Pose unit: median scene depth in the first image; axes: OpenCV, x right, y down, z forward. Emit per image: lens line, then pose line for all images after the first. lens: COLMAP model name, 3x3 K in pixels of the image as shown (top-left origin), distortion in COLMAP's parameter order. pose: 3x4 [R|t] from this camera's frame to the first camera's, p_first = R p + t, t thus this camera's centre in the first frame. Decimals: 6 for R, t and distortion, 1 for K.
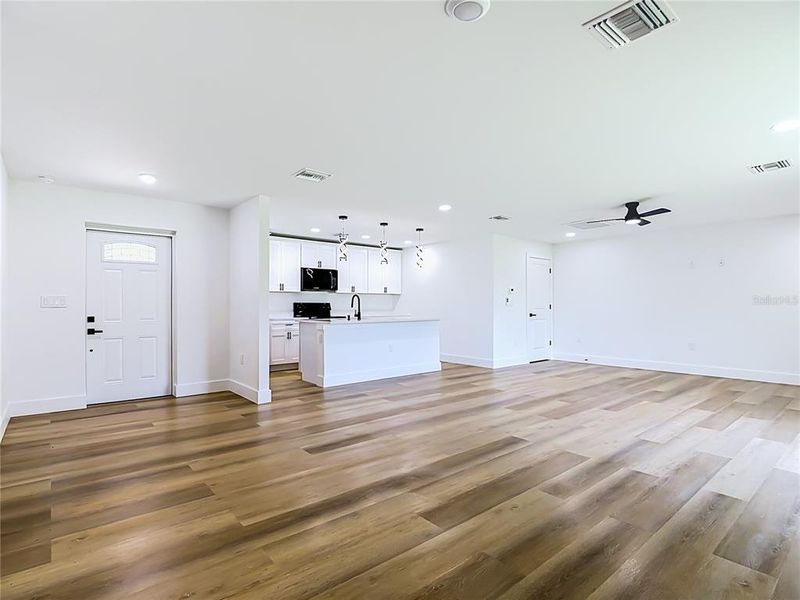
lens RADIAL K [[424.9, 0, 398.9], [0, 424.9, 299.6], [0, 0, 1]] dist [-0.003395, -0.007176]
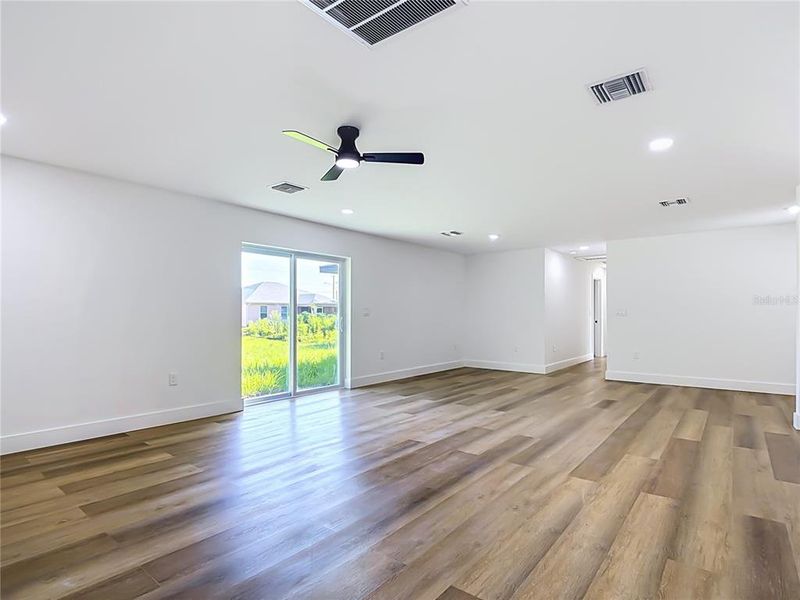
lens RADIAL K [[424.9, 0, 401.9], [0, 424.9, 307.2], [0, 0, 1]] dist [-0.003395, -0.007176]
pose [[-0.981028, -0.006383, -0.193761, 0.533730], [-0.001189, 0.999637, -0.026910, 0.018335], [0.193863, -0.026169, -0.980680, 1.419756]]
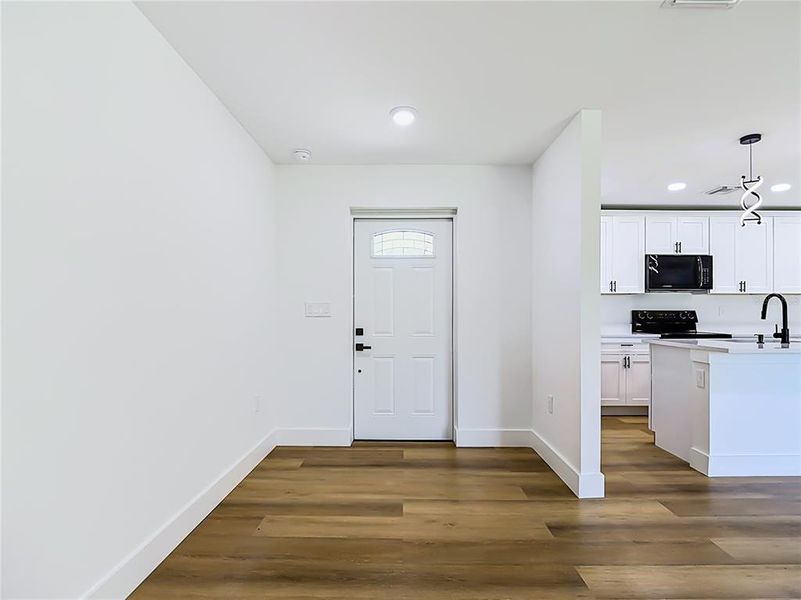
lens RADIAL K [[425.4, 0, 398.4], [0, 425.4, 315.7], [0, 0, 1]] dist [-0.003395, -0.007176]
pose [[0.758833, 0.005641, -0.651261, -0.129251], [0.006720, 0.999841, 0.016491, 0.003155], [0.651251, -0.016891, 0.758674, 0.369351]]
